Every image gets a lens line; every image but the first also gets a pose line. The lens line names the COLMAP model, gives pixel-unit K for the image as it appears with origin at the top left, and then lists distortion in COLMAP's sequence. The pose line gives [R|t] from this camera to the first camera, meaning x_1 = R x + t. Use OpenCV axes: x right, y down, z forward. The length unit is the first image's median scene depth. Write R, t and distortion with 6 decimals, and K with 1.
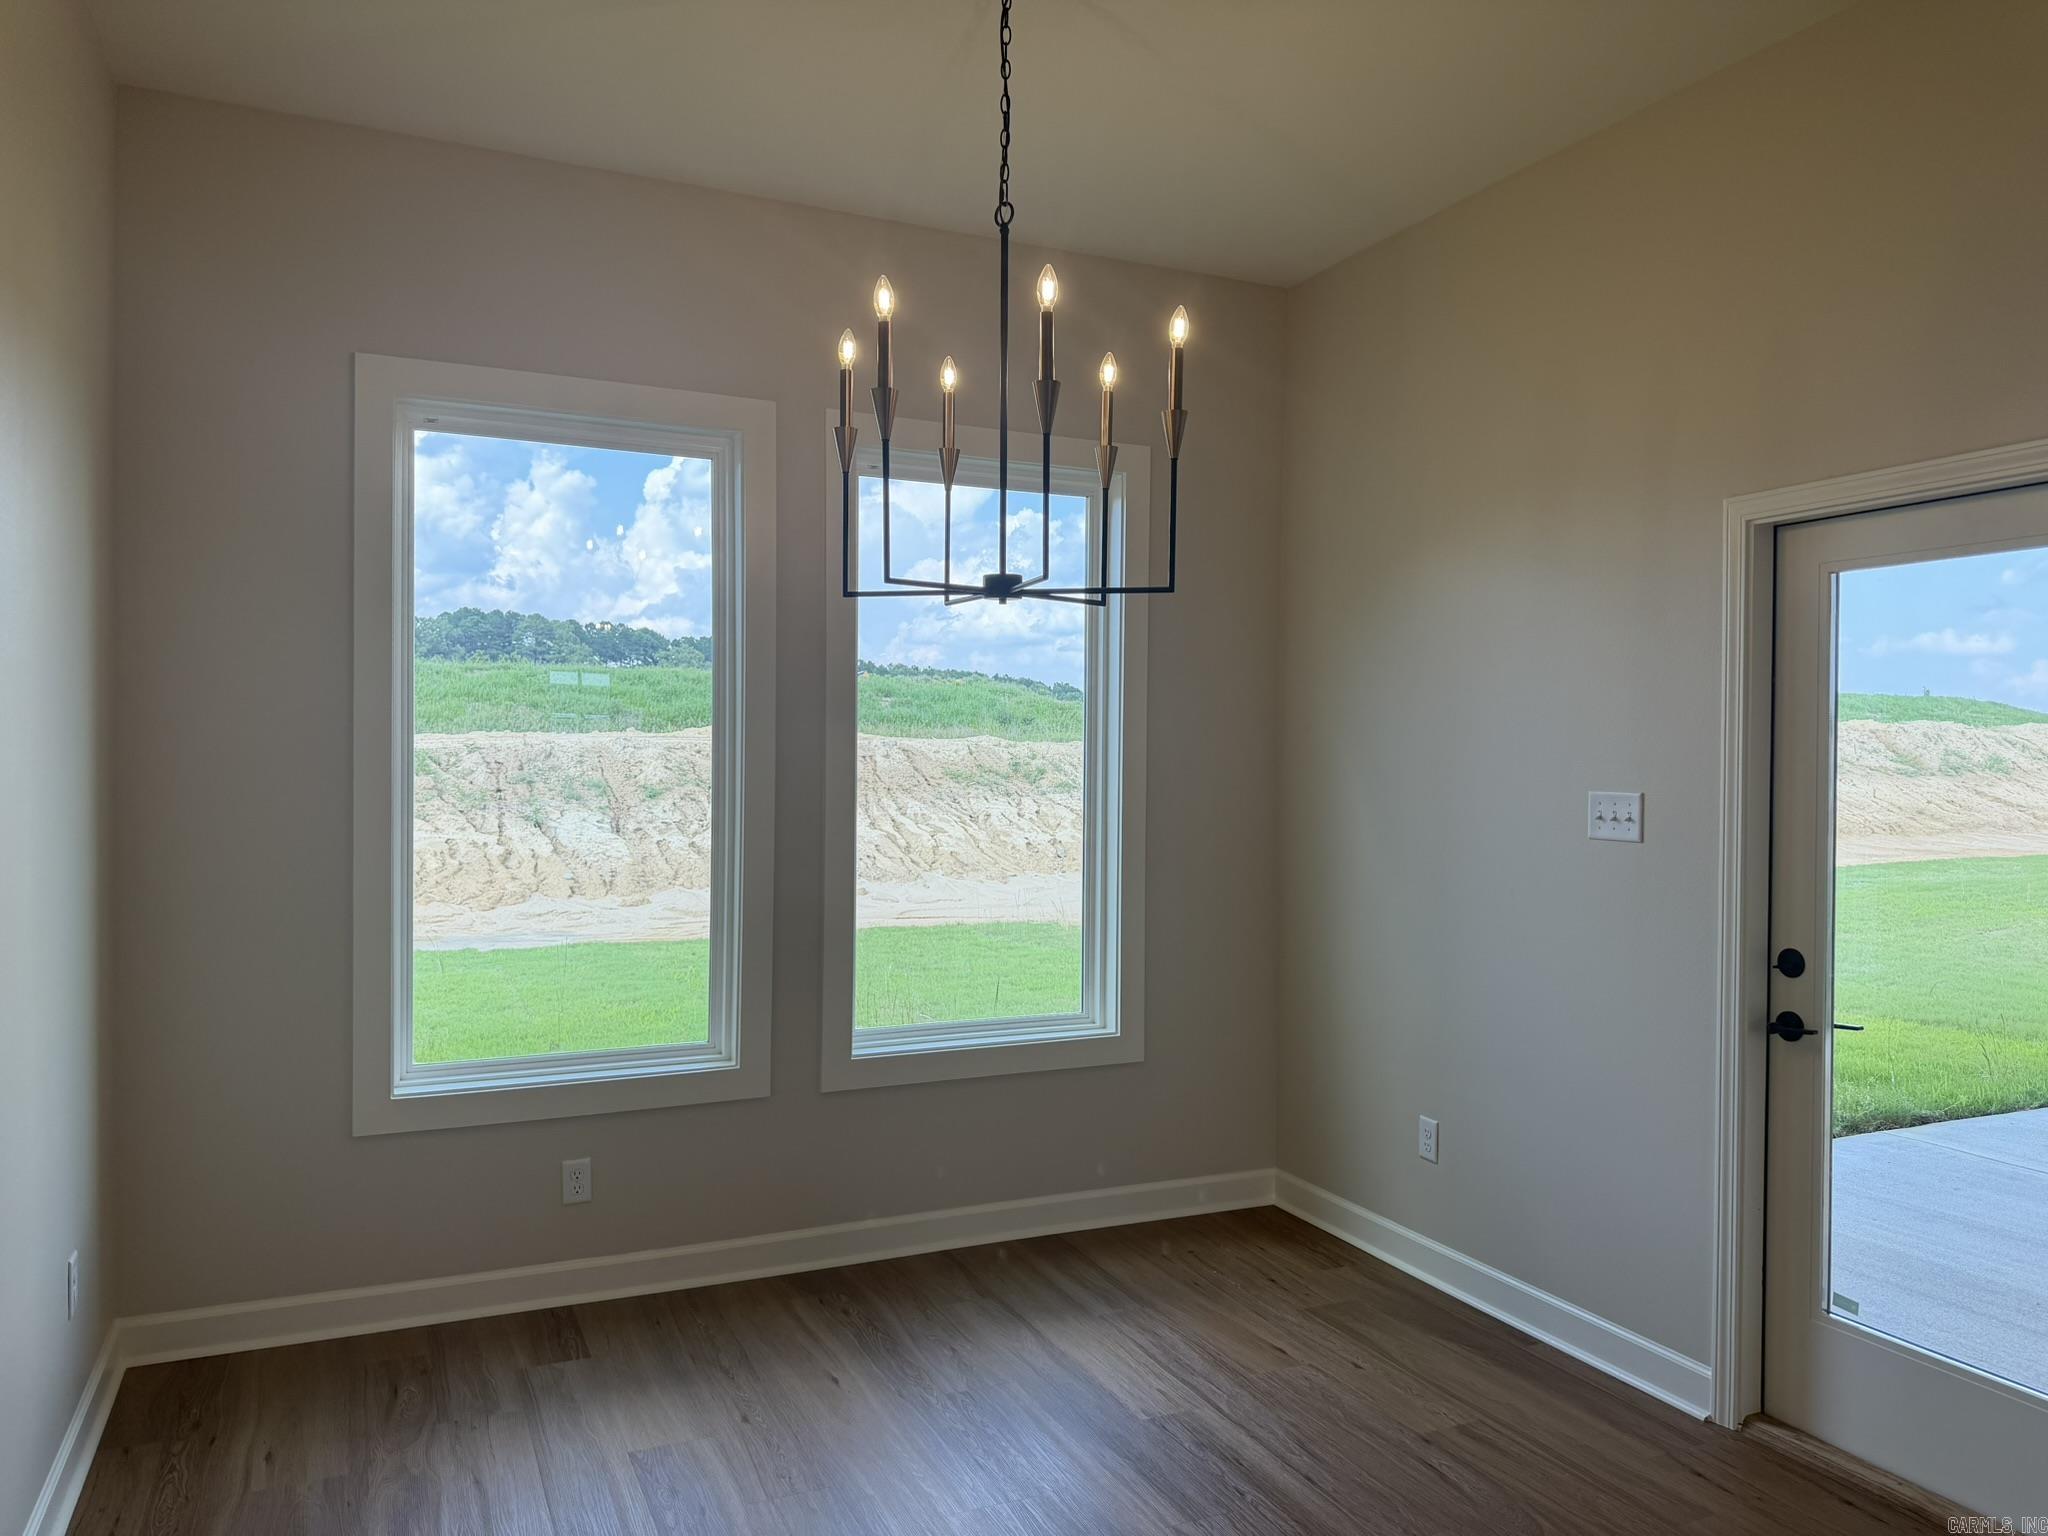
lens RADIAL K [[1390.4, 0, 1037.6], [0, 1390.4, 765.8], [0, 0, 1]] dist [0.025429, -0.051988]
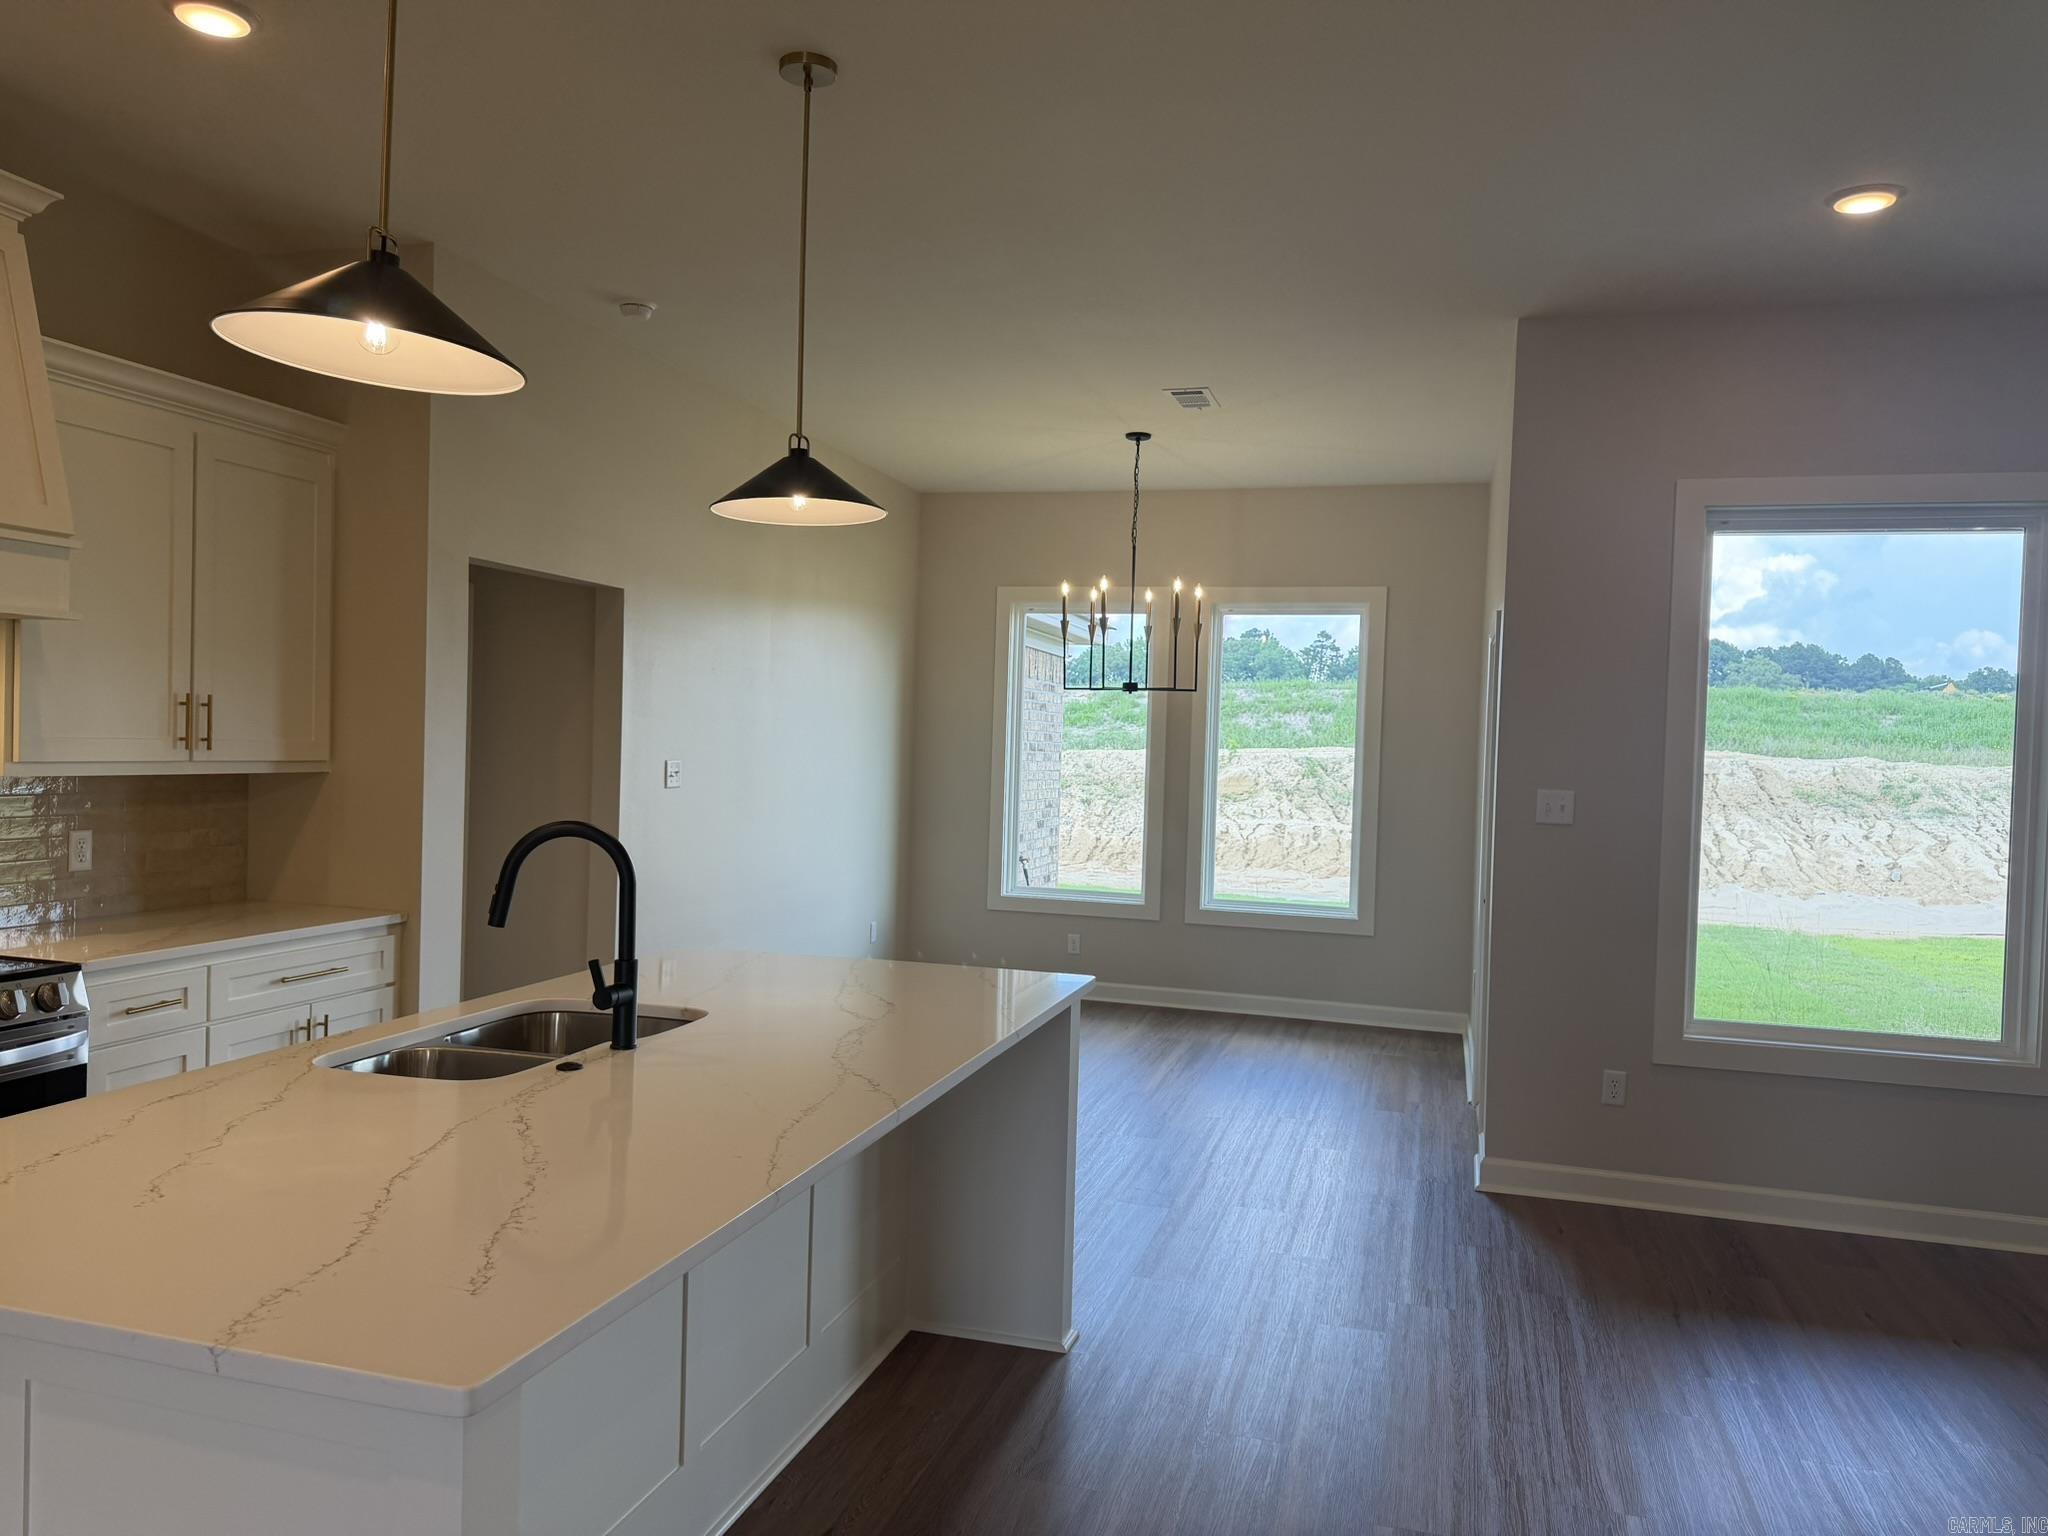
lens RADIAL K [[1390.4, 0, 1045.7], [0, 1390.4, 813.8], [0, 0, 1]] dist [0.025429, -0.051988]
pose [[0.750382, 0.046511, -0.659367, 0.198436], [-0.031355, 0.998903, 0.034779, 0.002162], [0.660261, -0.005423, 0.751017, -0.127533]]
